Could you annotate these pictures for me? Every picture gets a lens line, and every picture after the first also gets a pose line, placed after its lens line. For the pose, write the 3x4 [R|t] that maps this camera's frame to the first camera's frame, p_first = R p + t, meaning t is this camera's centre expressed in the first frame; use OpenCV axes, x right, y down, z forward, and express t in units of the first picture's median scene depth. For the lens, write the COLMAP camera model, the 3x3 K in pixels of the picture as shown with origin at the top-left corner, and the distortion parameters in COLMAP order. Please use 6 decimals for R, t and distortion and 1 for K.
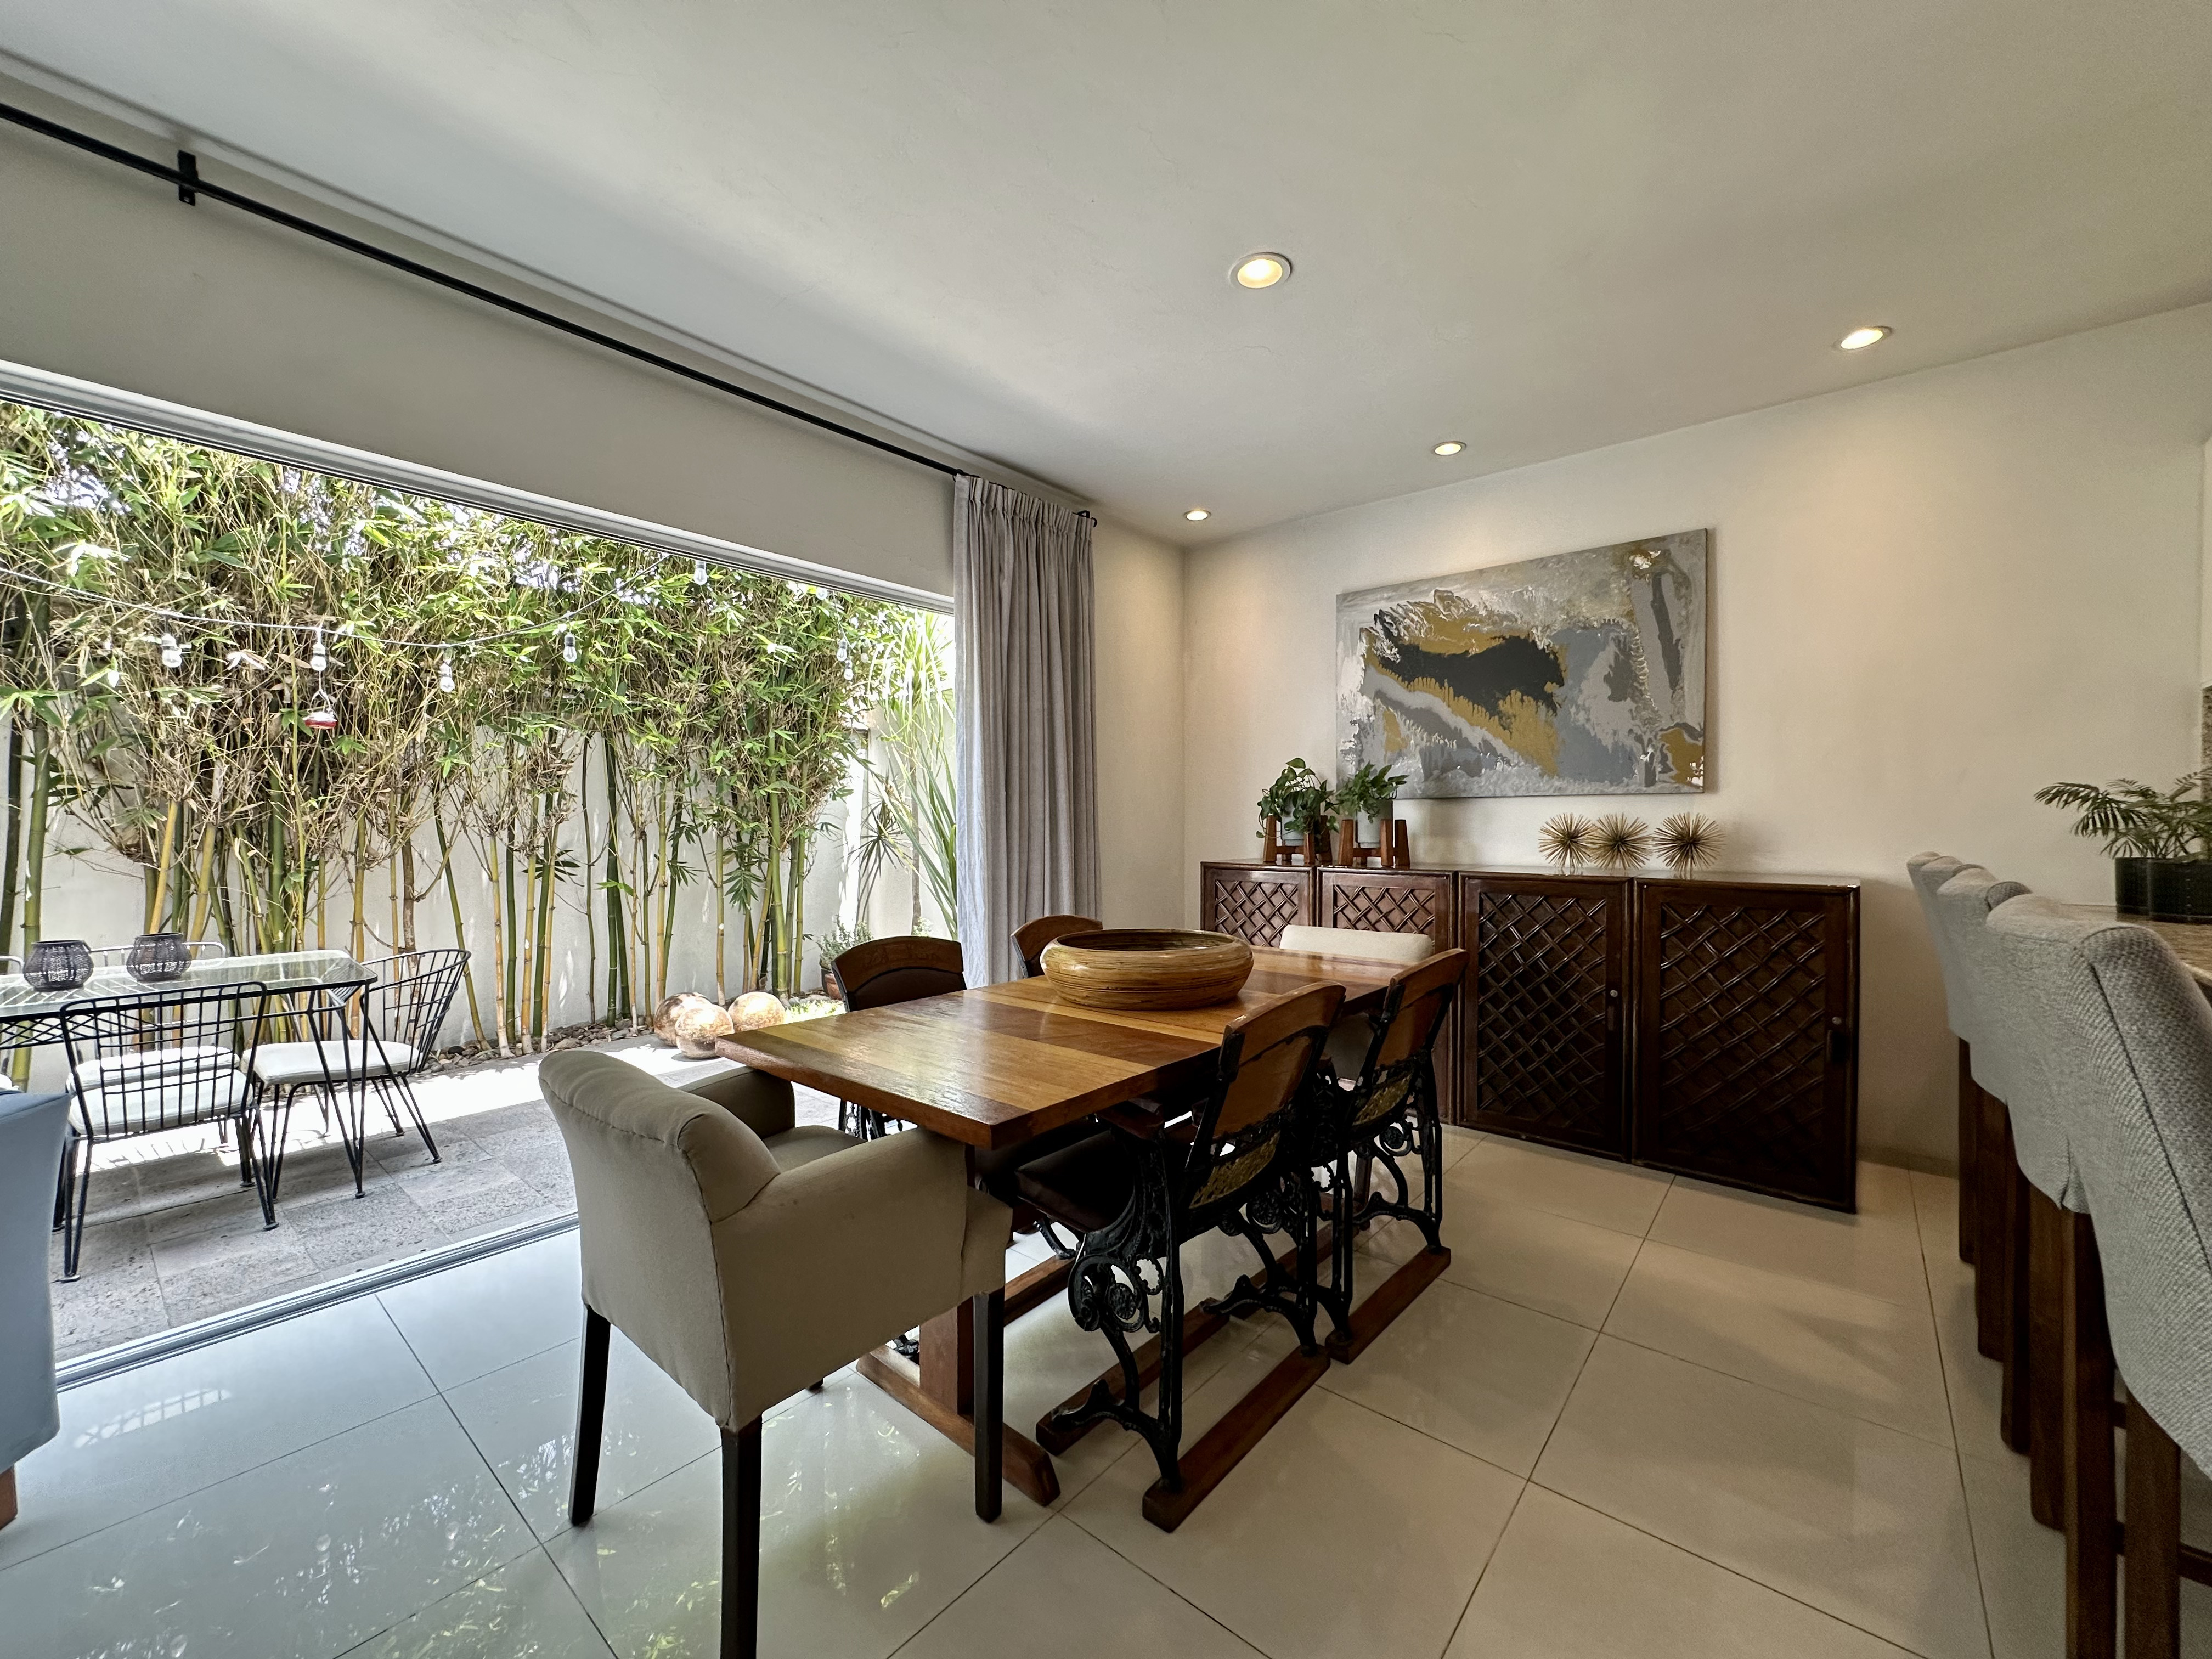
lens RADIAL K [[884.1, 0, 1108.4], [0, 884.1, 828.2], [0, 0, 1]] dist [-0.002642, 0.000812]
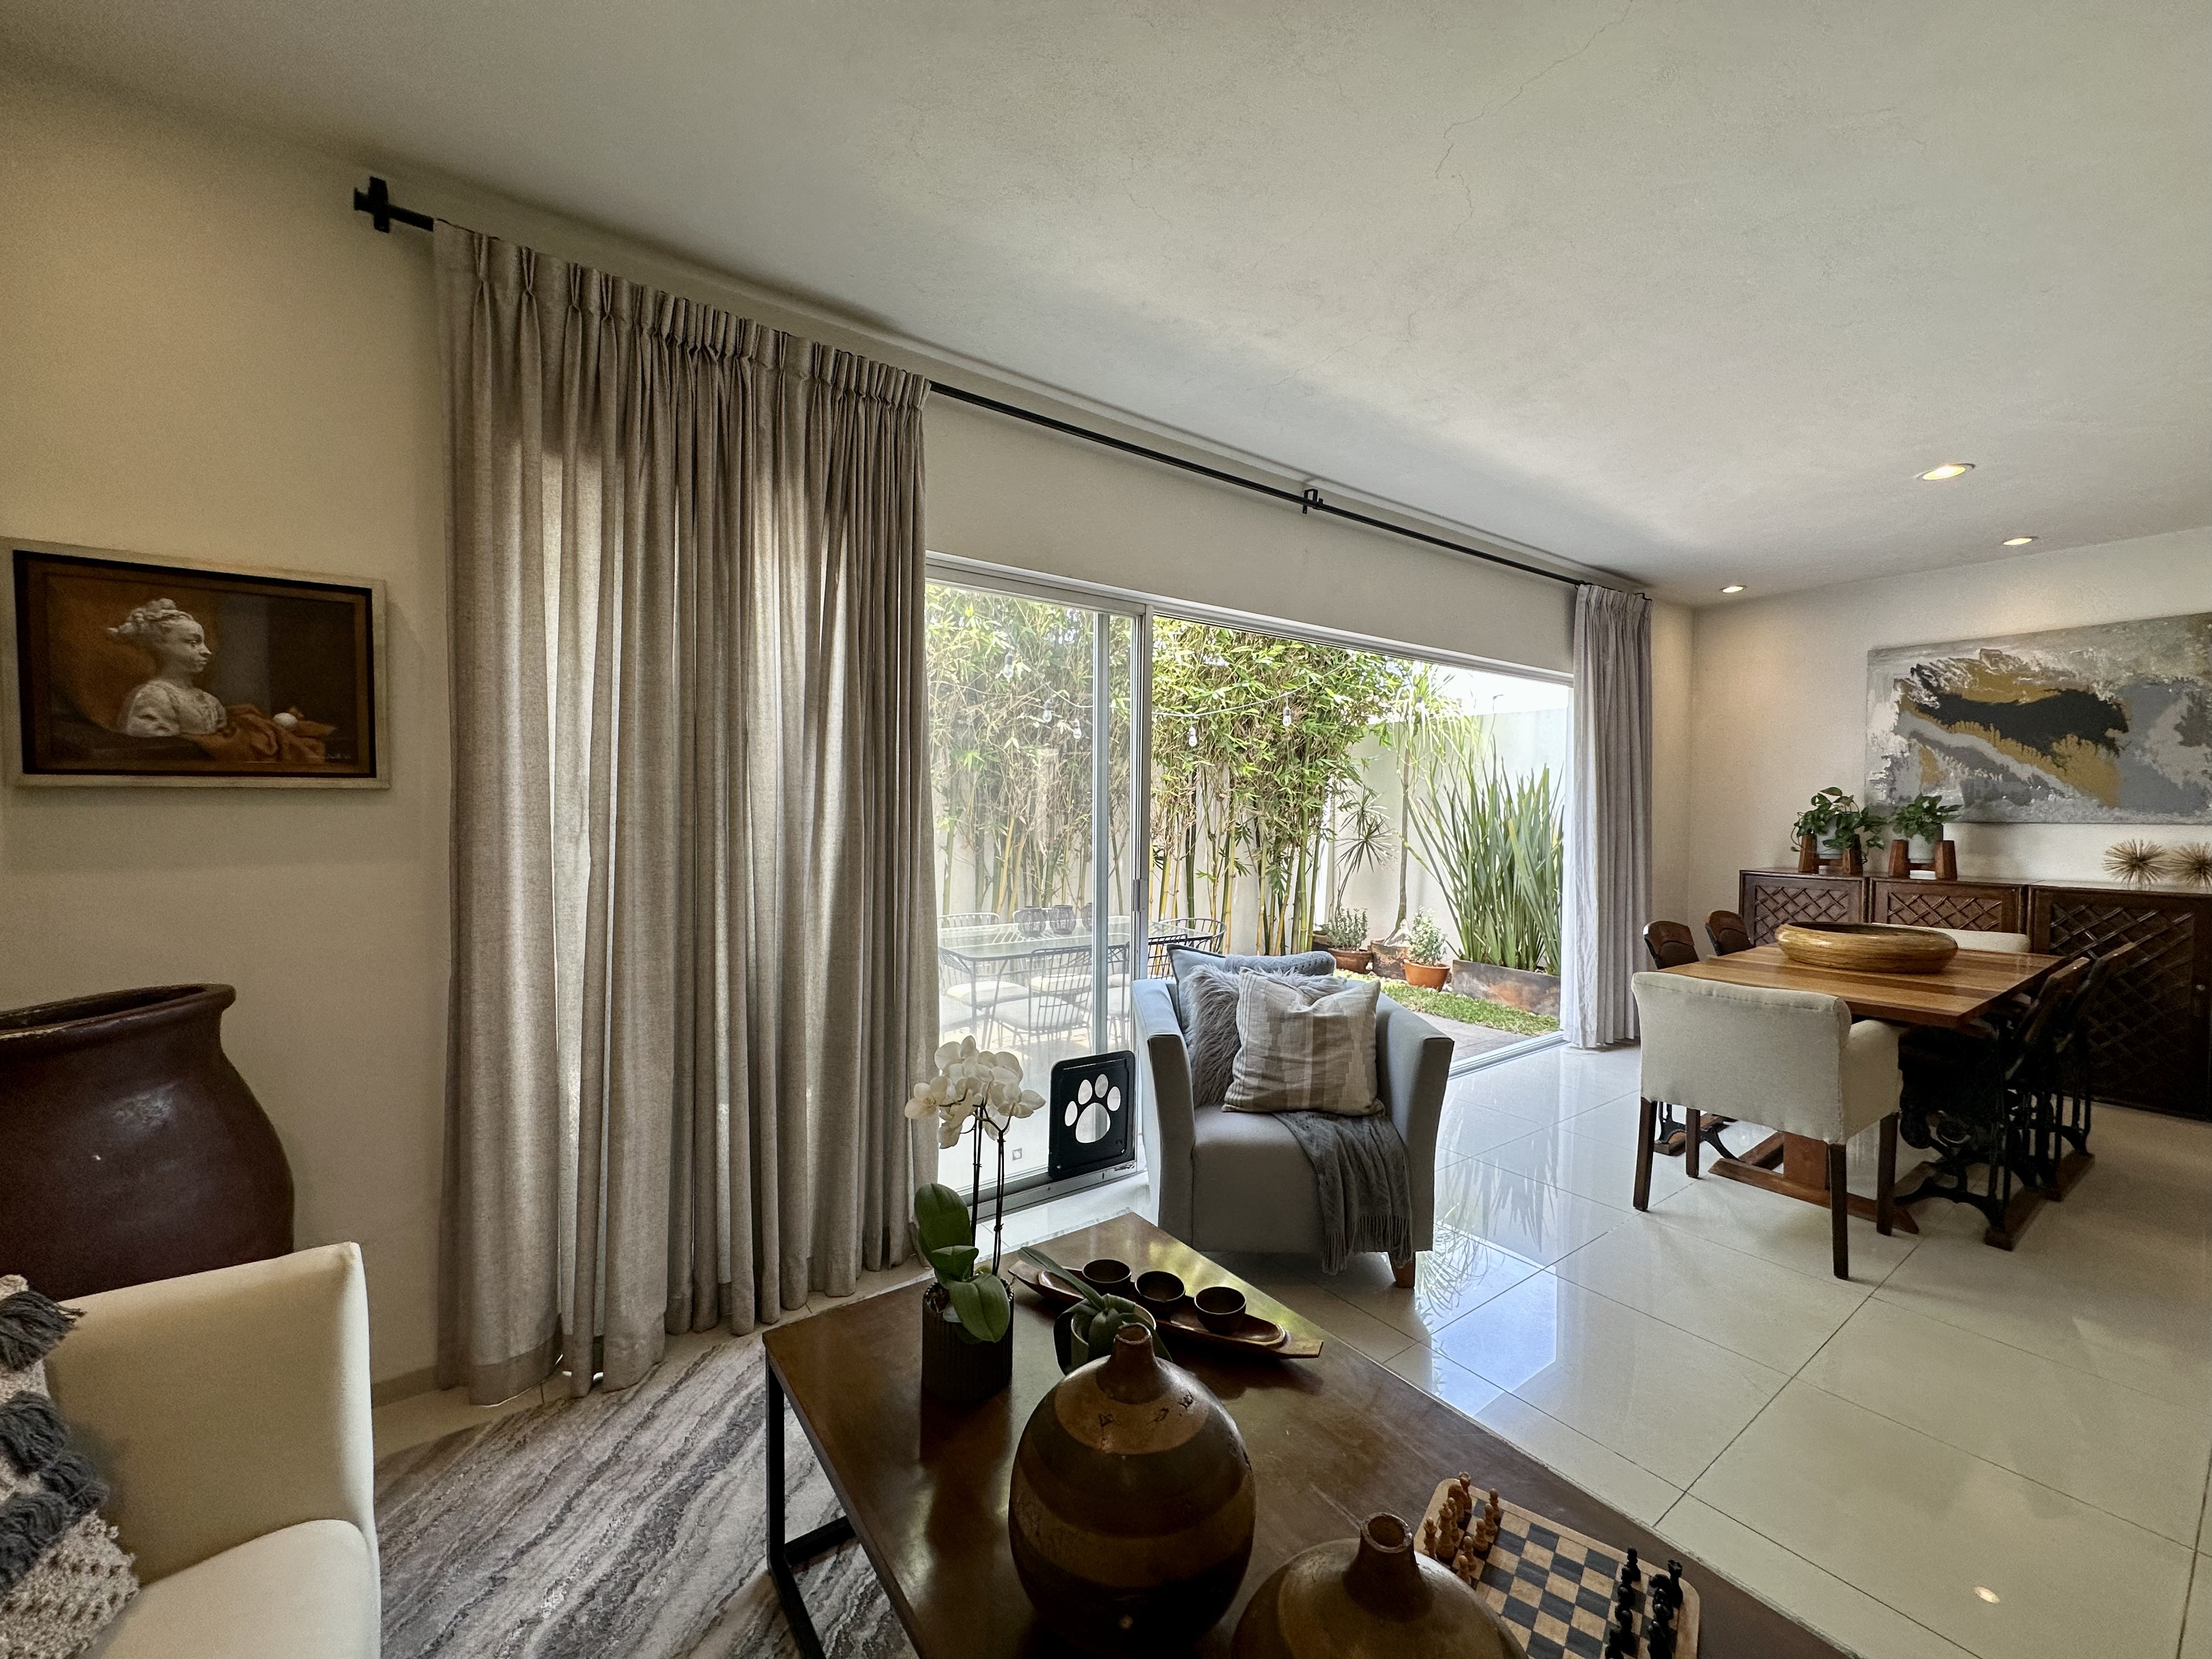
lens RADIAL K [[884.1, 0, 1099.7], [0, 884.1, 828.5], [0, 0, 1]] dist [-0.002642, 0.000812]
pose [[0.969782, 0.012786, -0.243636, -0.549724], [-0.008749, 0.999806, 0.017646, -0.040381], [0.243815, -0.014981, 0.969706, -0.506896]]
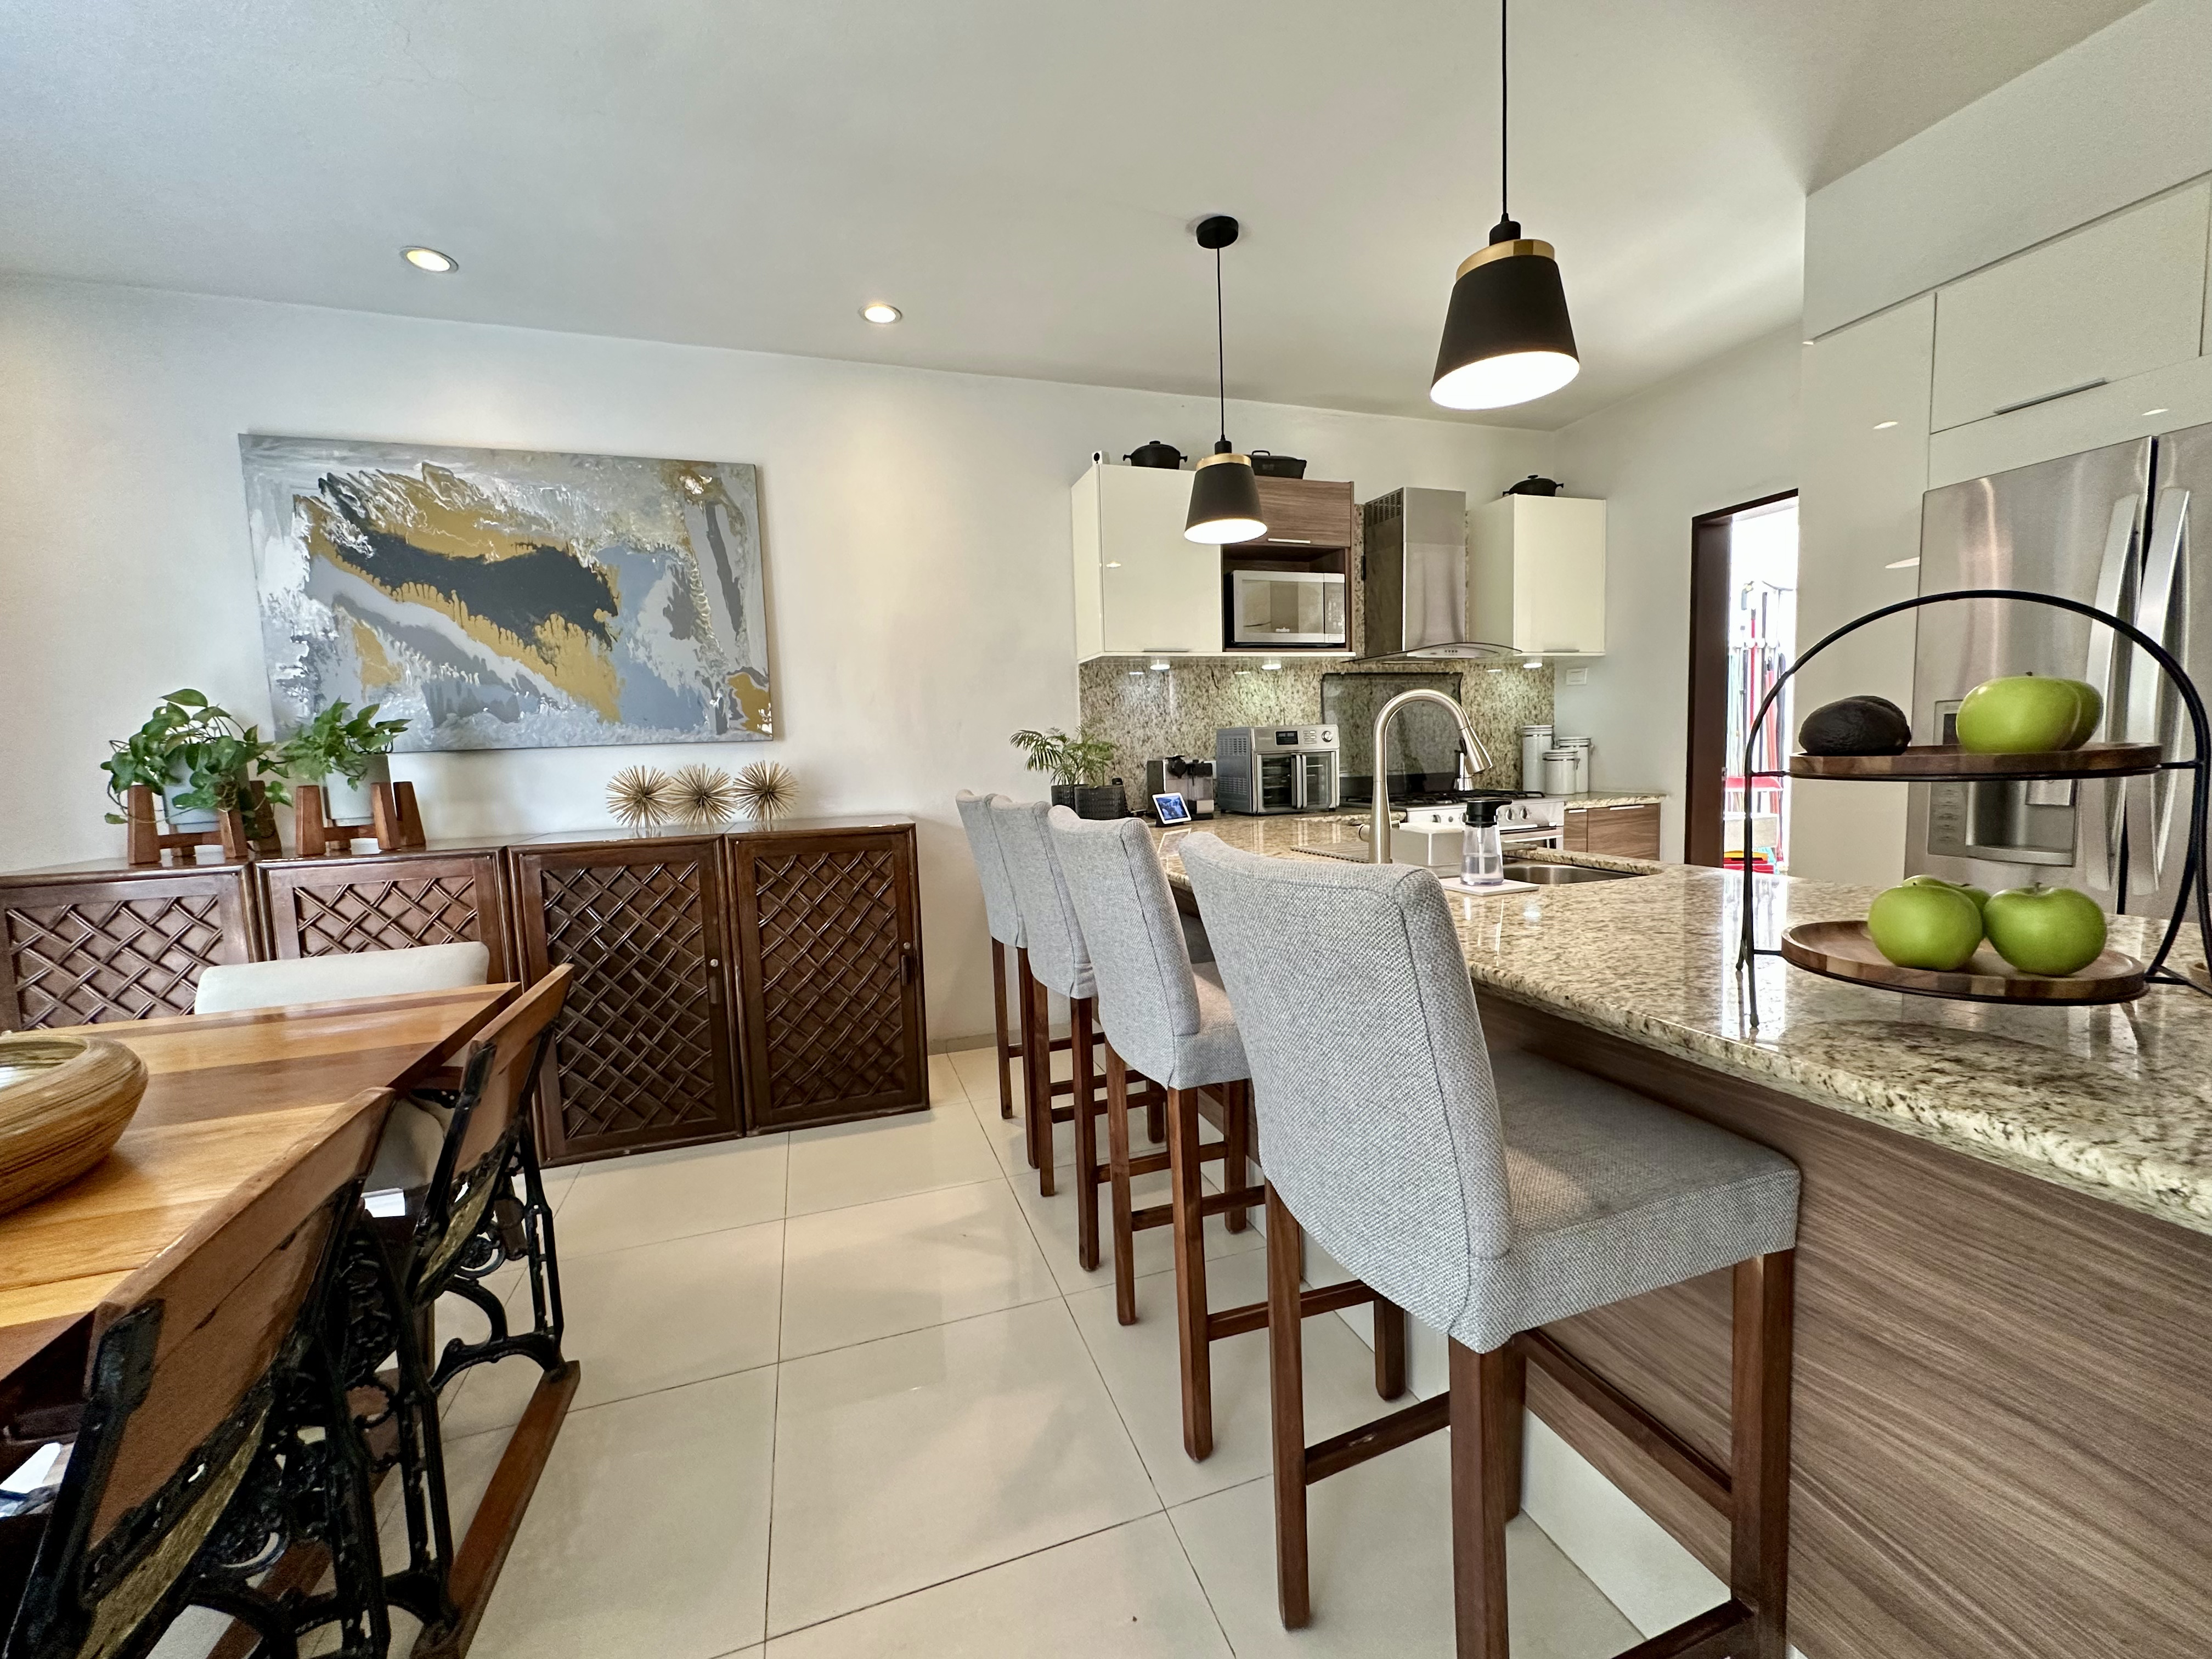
lens RADIAL K [[884.1, 0, 1103.7], [0, 884.1, 830.8], [0, 0, 1]] dist [-0.002642, 0.000812]
pose [[0.522296, -0.095664, 0.847381, 0.020533], [0.043503, 0.995383, 0.085558, -0.007409], [-0.851654, -0.007823, 0.524046, 0.157618]]
